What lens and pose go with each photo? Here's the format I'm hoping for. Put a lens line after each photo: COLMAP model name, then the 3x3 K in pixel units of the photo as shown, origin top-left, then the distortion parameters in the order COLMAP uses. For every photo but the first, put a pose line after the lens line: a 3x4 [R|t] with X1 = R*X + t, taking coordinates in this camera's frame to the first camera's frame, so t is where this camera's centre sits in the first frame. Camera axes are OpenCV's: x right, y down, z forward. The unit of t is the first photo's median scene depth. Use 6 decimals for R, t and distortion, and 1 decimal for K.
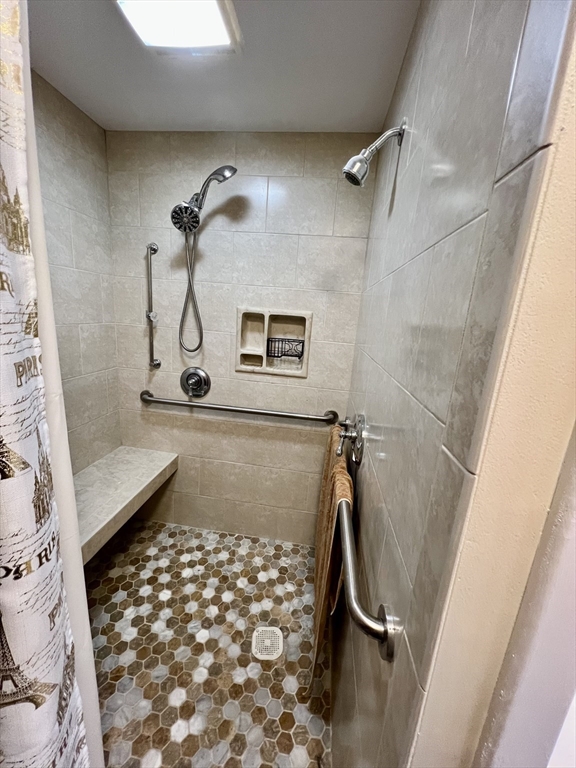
lens RADIAL K [[307.8, 0, 288.0], [0, 307.8, 384.0], [0, 0, 1]] dist [-0.001847, 0.000163]
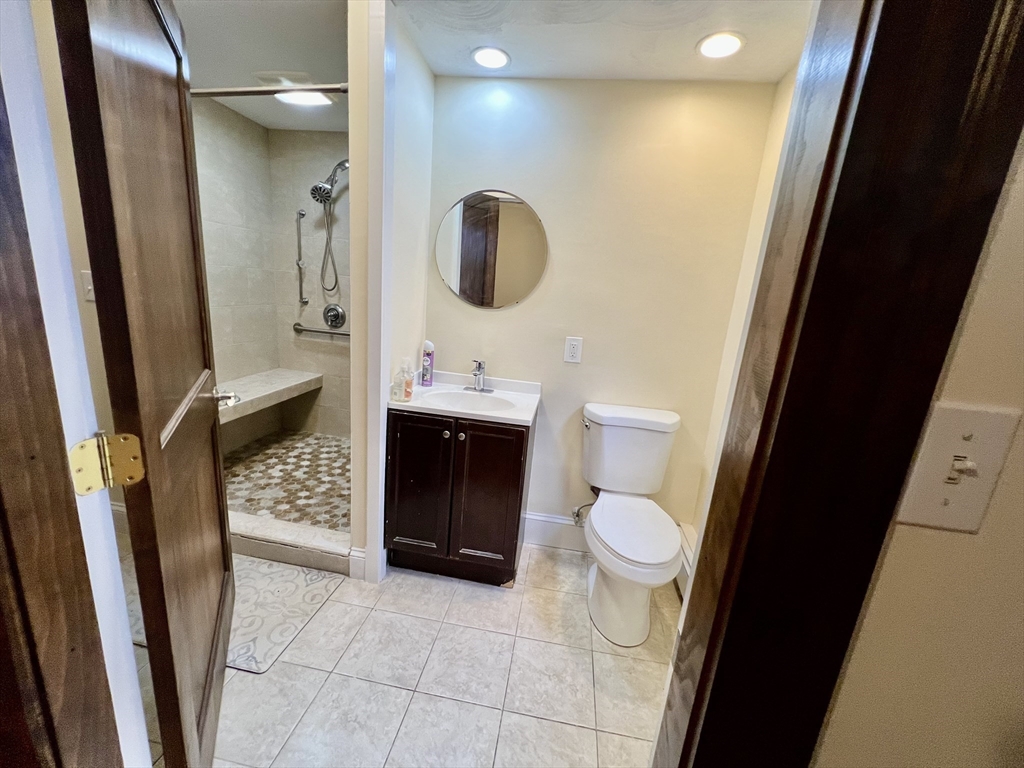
lens RADIAL K [[410.4, 0, 510.6], [0, 410.4, 383.8], [0, 0, 1]] dist [-0.001847, 0.000163]
pose [[0.999523, 0.017315, -0.025587, 0.525779], [-0.017200, 0.999841, 0.004709, 0.277674], [0.025664, -0.004266, 0.999662, -0.766695]]
